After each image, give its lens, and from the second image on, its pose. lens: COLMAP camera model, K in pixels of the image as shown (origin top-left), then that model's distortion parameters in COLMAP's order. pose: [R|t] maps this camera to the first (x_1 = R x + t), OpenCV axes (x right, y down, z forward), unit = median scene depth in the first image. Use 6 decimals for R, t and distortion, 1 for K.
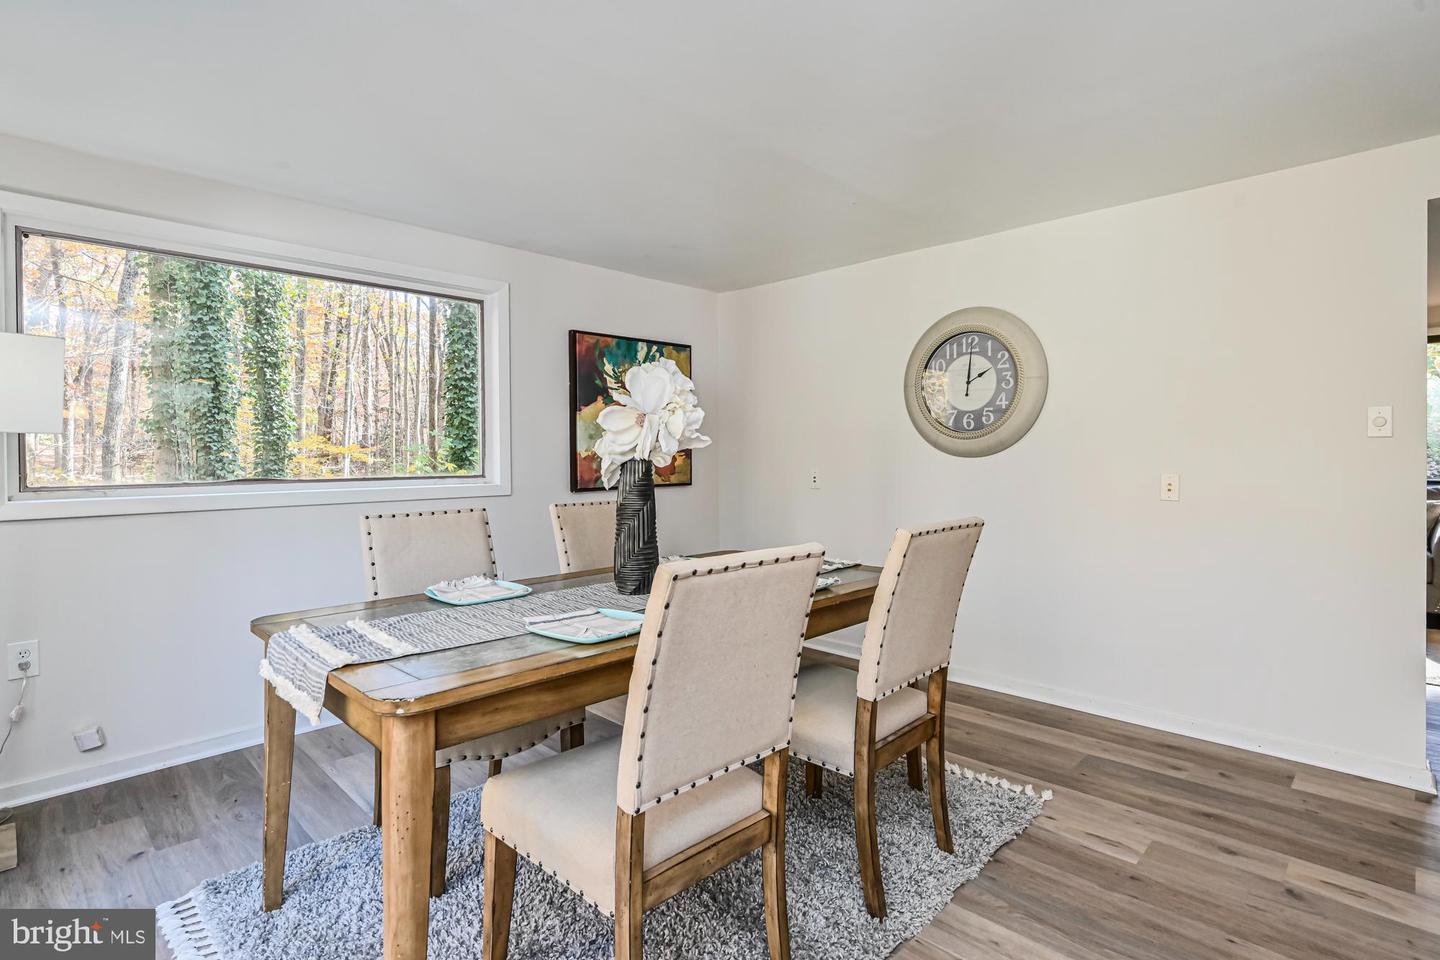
lens RADIAL K [[709.1, 0, 735.5], [0, 709.1, 465.4], [0, 0, 1]] dist [-0.004563, 0.000616]
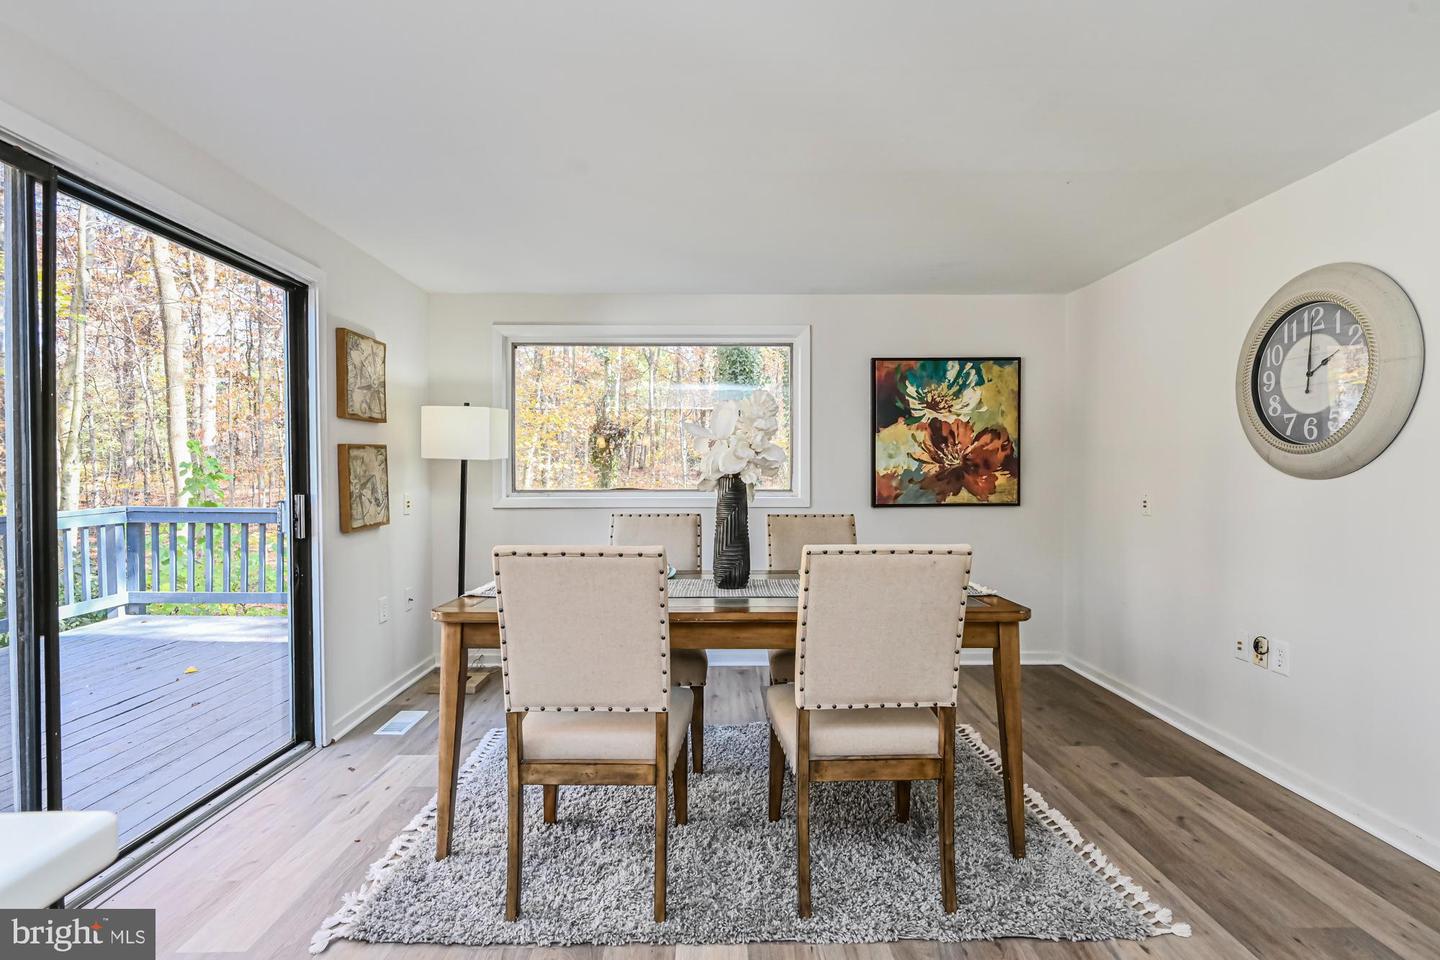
lens RADIAL K [[709.1, 0, 734.3], [0, 709.1, 482.1], [0, 0, 1]] dist [-0.004563, 0.000616]
pose [[0.708935, 0.012845, -0.705157, 0.386020], [-0.014061, 0.999893, 0.004078, -0.002647], [0.705134, 0.007024, 0.709039, 0.081779]]
